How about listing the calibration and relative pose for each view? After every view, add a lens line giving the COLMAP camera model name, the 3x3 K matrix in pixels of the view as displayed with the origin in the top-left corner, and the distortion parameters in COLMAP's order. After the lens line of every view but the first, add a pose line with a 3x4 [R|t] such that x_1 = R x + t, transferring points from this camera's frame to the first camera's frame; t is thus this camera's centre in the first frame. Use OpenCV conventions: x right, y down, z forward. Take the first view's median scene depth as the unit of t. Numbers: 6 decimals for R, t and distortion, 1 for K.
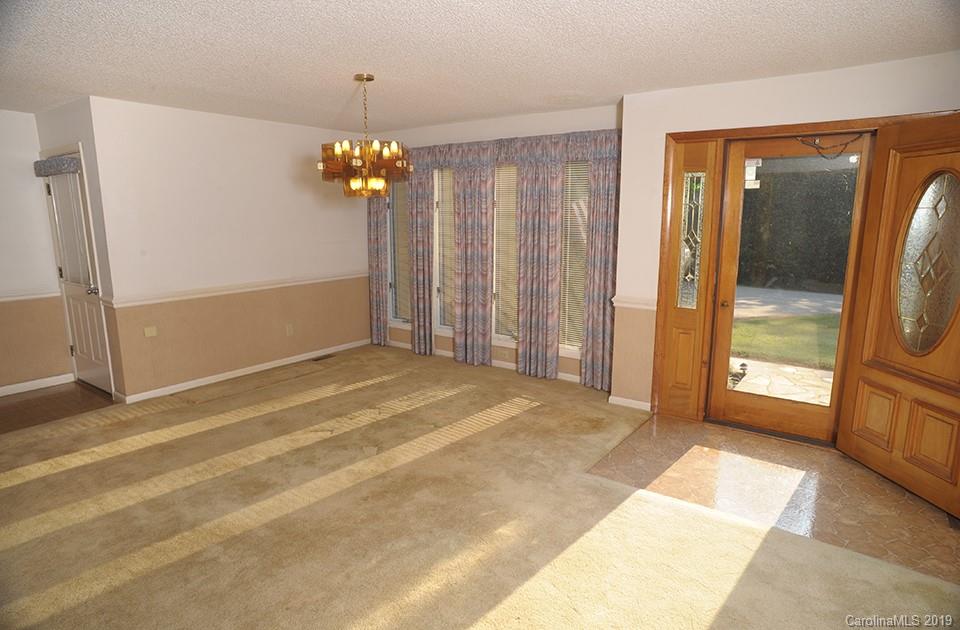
lens RADIAL K [[543.0, 0, 475.4], [0, 543.0, 318.4], [0, 0, 1]] dist [-0.080362, 0.036321]
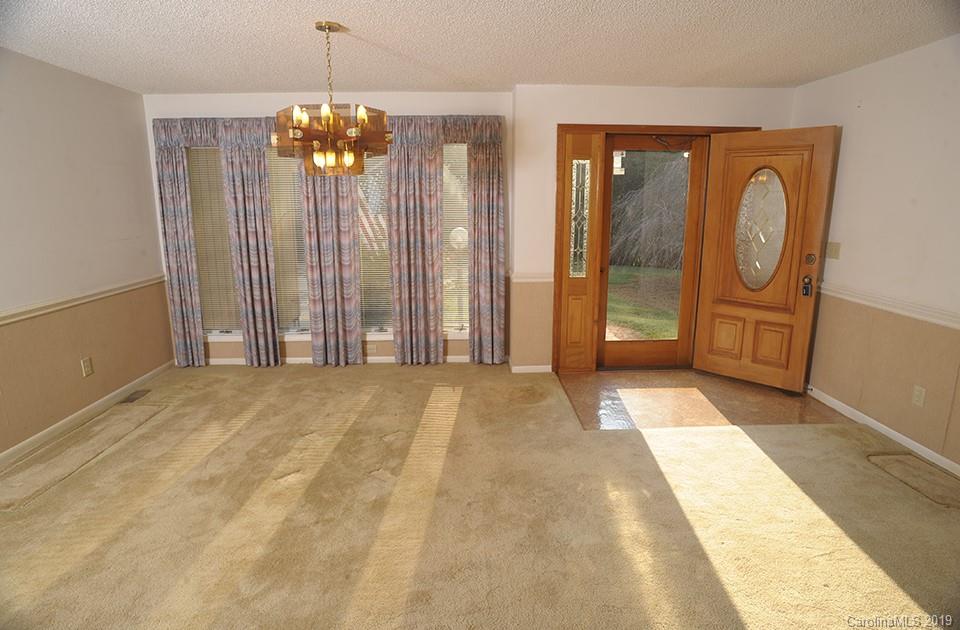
lens RADIAL K [[543.0, 0, 479.8], [0, 543.0, 315.9], [0, 0, 1]] dist [-0.080362, 0.036321]
pose [[0.780635, -0.127043, 0.611938, -0.484991], [0.120920, 0.991323, 0.051552, -0.021204], [-0.613178, 0.033752, 0.789224, 0.203625]]
